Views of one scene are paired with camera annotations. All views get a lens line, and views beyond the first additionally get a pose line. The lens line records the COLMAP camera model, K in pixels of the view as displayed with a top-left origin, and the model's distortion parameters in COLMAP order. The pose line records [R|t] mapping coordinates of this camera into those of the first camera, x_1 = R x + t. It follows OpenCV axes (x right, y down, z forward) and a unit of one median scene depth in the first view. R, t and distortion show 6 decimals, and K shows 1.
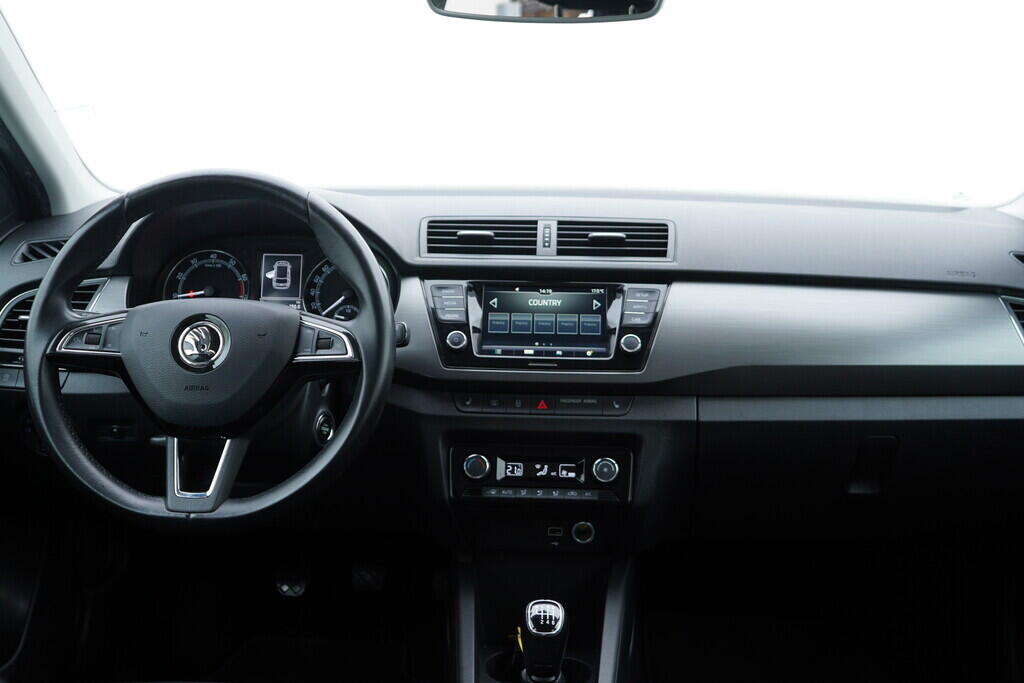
lens RADIAL K [[1068.0, 0, 512.0], [0, 1068.0, 341.5], [0, 0, 1]] dist [-0.007722, 0.004611]
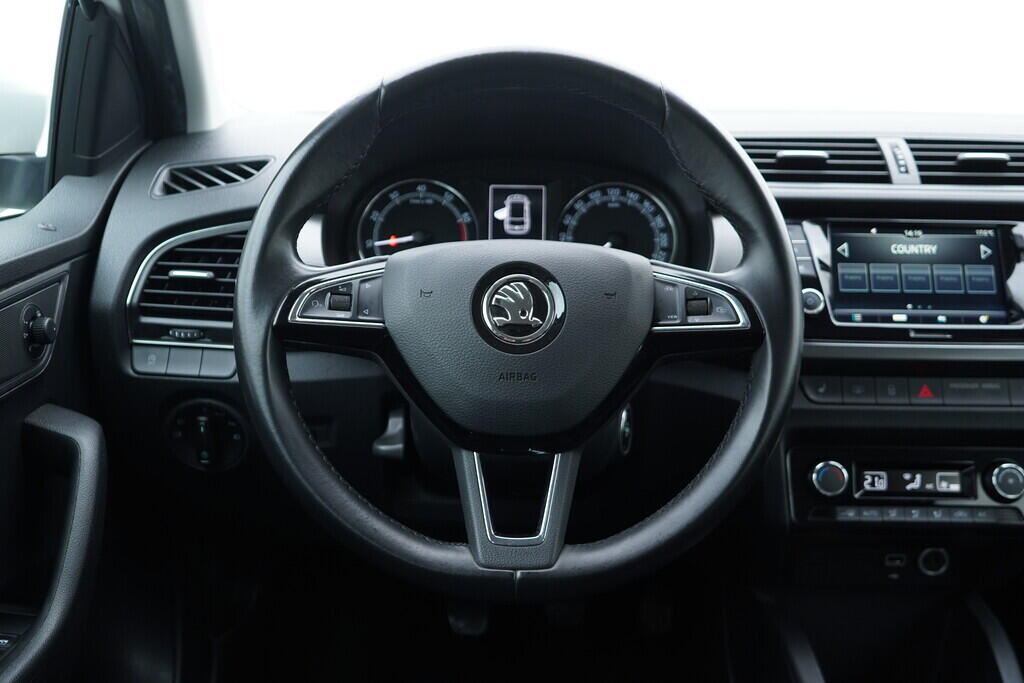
lens RADIAL K [[1068.0, 0, 512.0], [0, 1068.0, 341.5], [0, 0, 1]] dist [-0.007722, 0.004611]
pose [[0.998553, -0.008232, 0.053138, -0.280657], [0.006653, 0.999533, 0.029820, 0.002554], [-0.053359, -0.029423, 0.998142, 0.297462]]
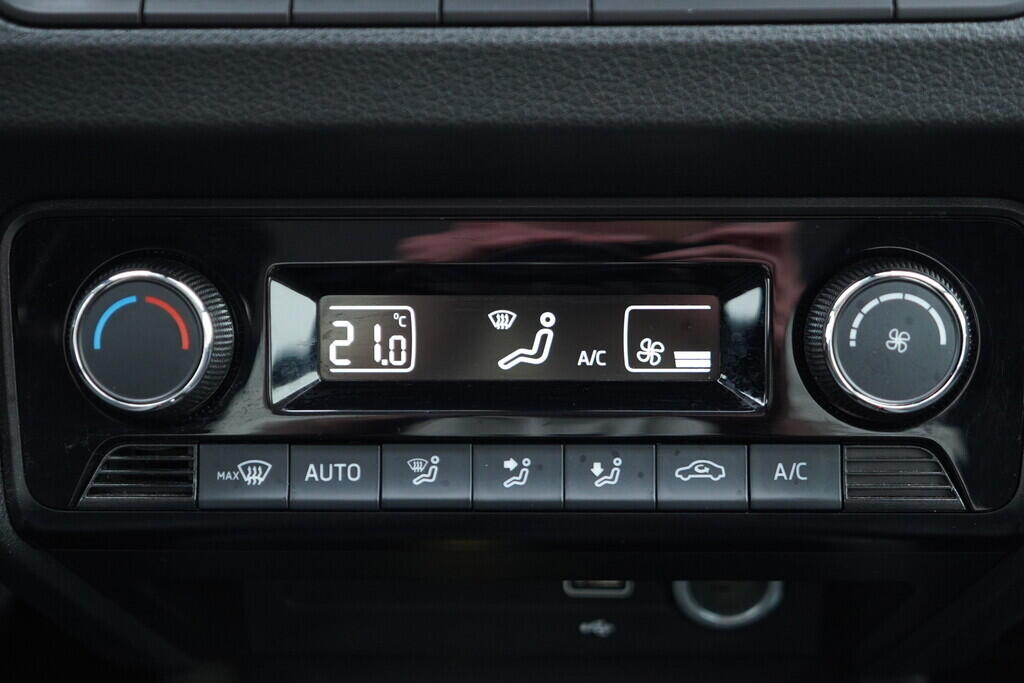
lens RADIAL K [[1685.4, 0, 512.0], [0, 1685.4, 341.5], [0, 0, 1]] dist [-0.014691, -0.011455]
pose [[0.999315, -0.032852, 0.017032, 0.021077], [0.027861, 0.970879, 0.237943, 0.053731], [-0.024353, -0.237306, 0.971130, 0.727457]]
